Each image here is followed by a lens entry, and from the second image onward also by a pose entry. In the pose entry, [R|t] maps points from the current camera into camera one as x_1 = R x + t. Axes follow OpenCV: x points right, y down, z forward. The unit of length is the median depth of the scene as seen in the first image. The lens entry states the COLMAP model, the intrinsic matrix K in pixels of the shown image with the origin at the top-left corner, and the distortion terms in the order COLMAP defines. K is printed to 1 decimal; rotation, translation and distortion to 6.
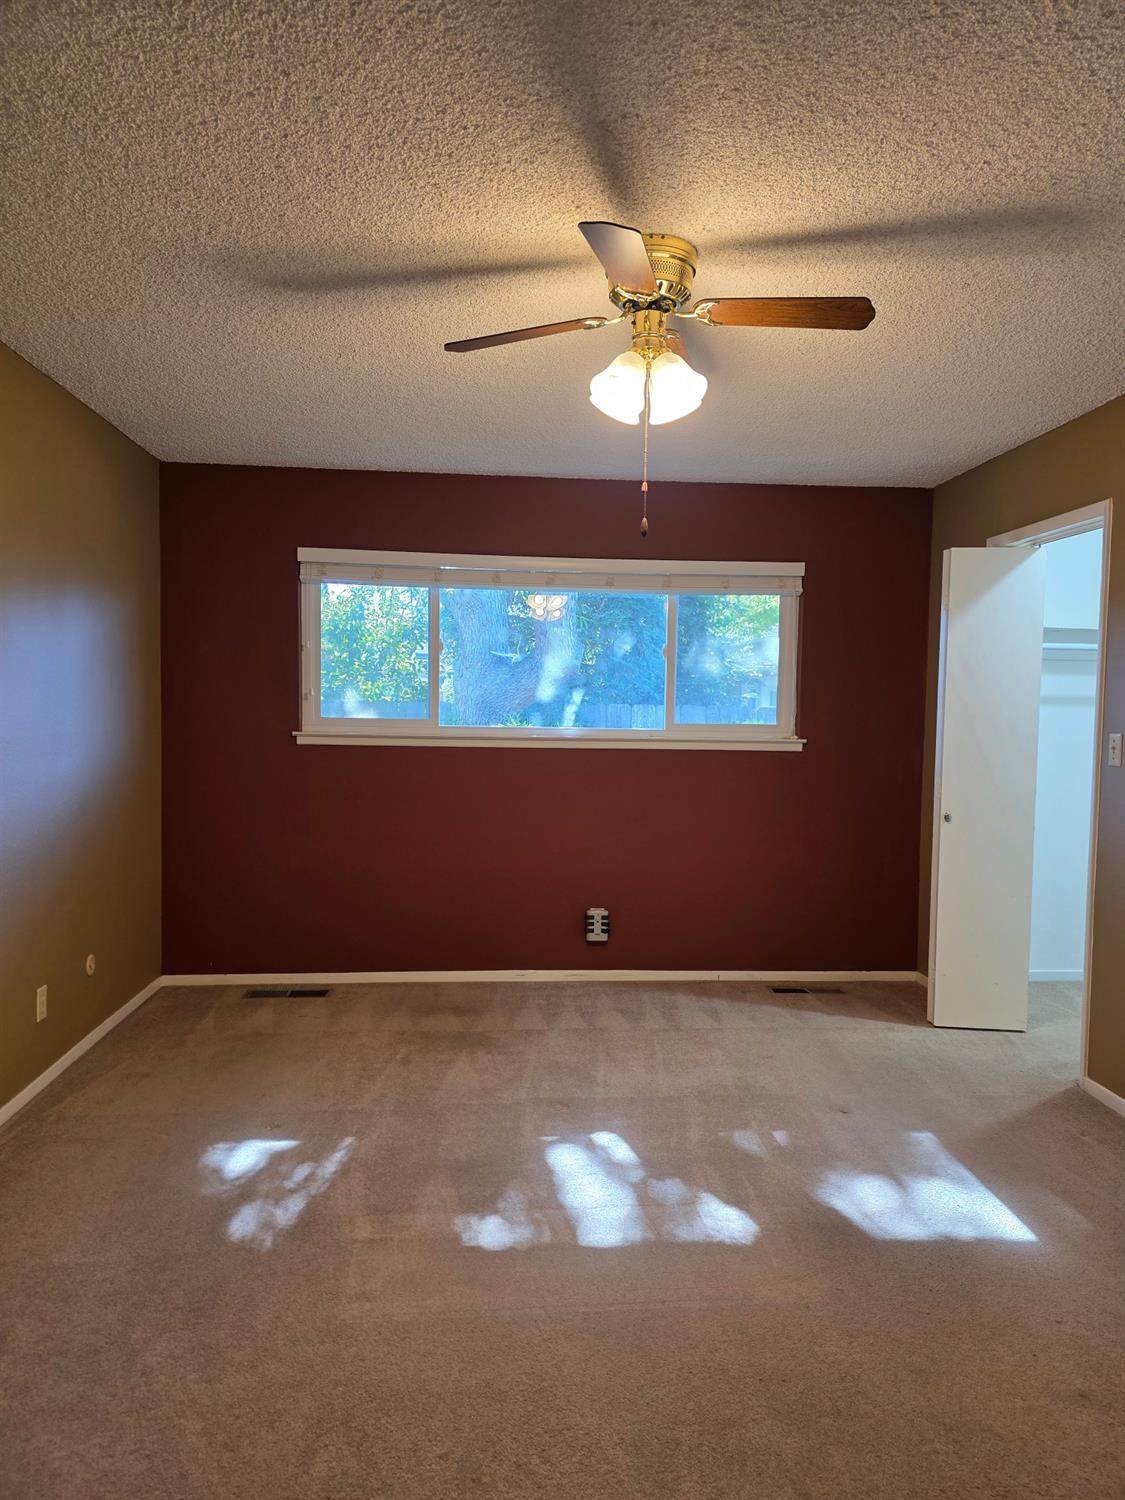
lens RADIAL K [[1013.9, 0, 562.5], [0, 1013.9, 750.0], [0, 0, 1]] dist [0.048830, -0.051984]
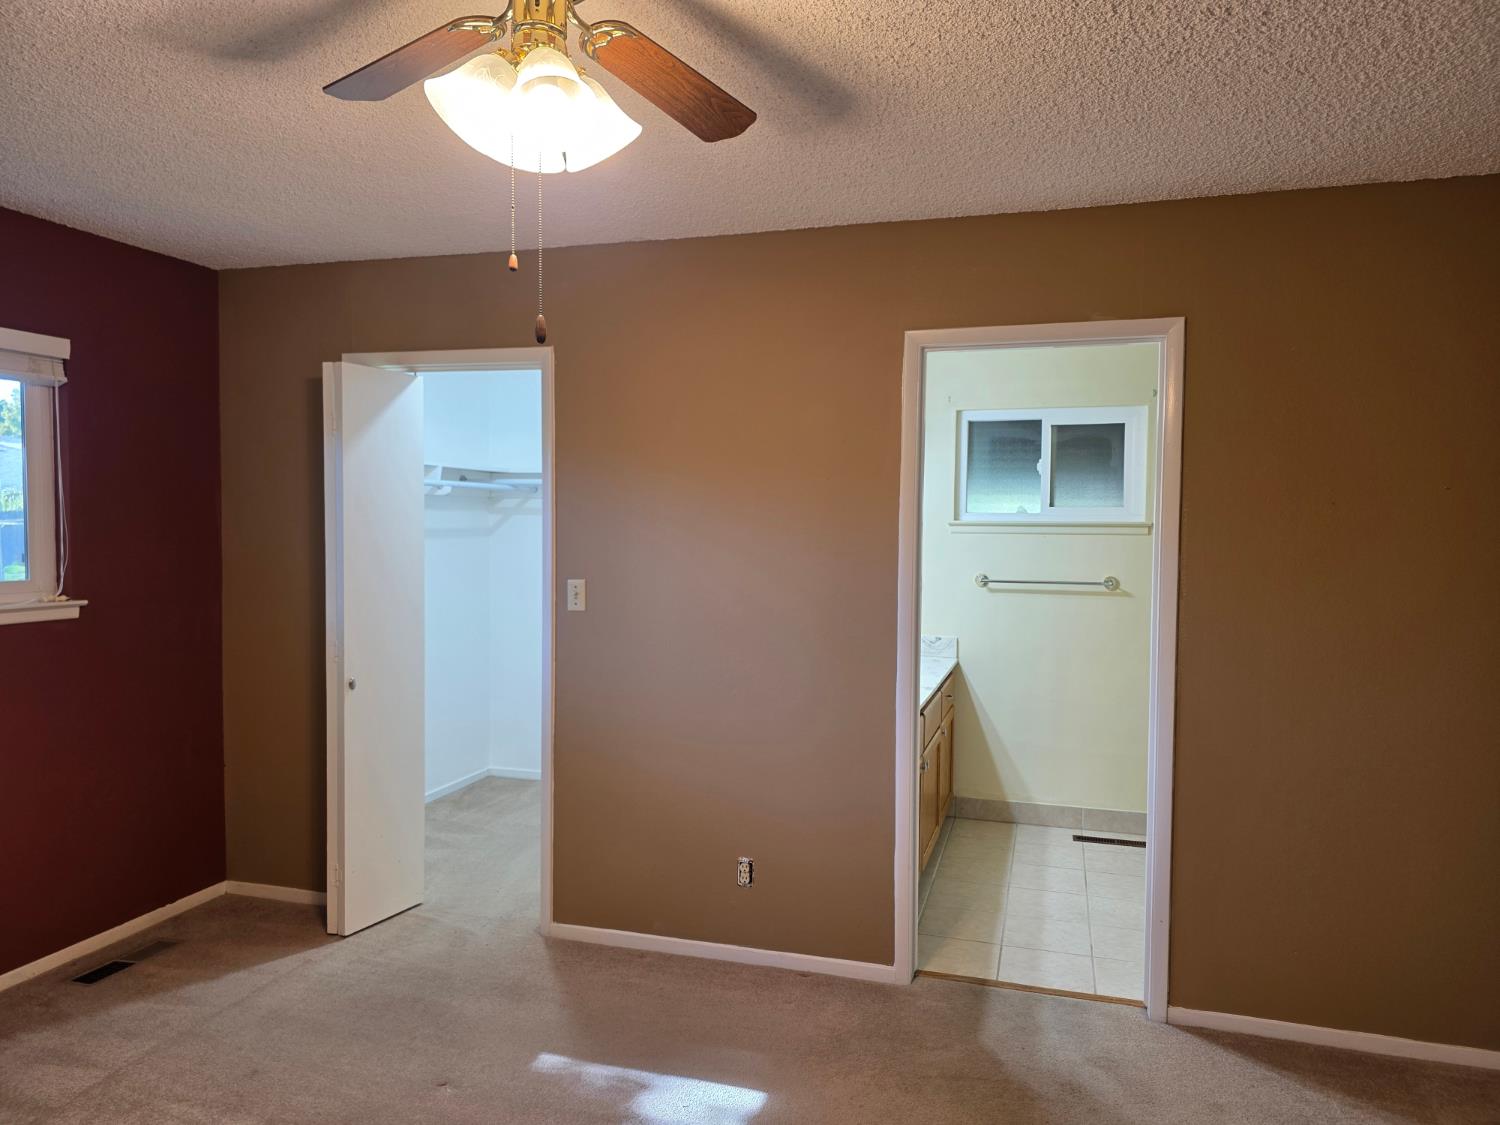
lens RADIAL K [[1004.8, 0, 750.0], [0, 1004.8, 562.5], [0, 0, 1]] dist [0.030500, -0.033756]
pose [[0.348363, -0.045897, 0.936235, -0.320259], [0.036966, 0.998696, 0.035204, -0.057926], [-0.936630, 0.022345, 0.349606, 0.461708]]
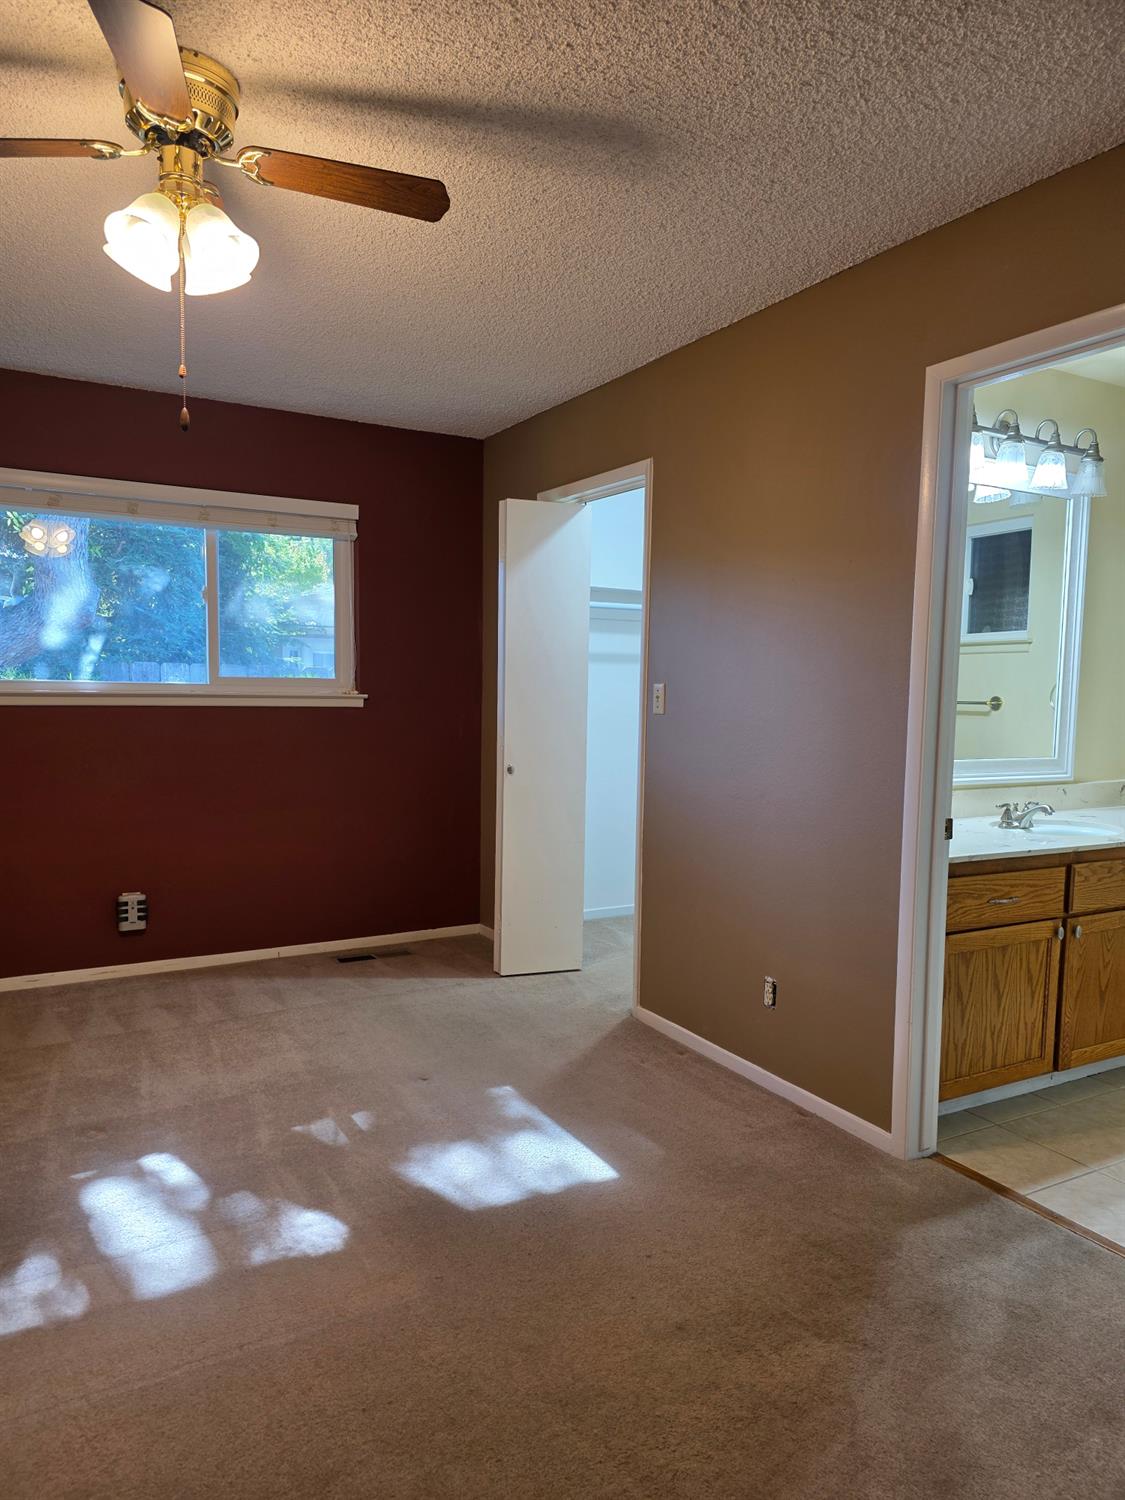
lens RADIAL K [[1013.0, 0, 558.2], [0, 1013.0, 762.3], [0, 0, 1]] dist [0.066387, -0.066302]
pose [[0.903740, -0.036549, 0.426520, -0.006567], [0.017110, 0.998636, 0.049320, 0.012178], [-0.427741, -0.037274, 0.903133, 0.088112]]
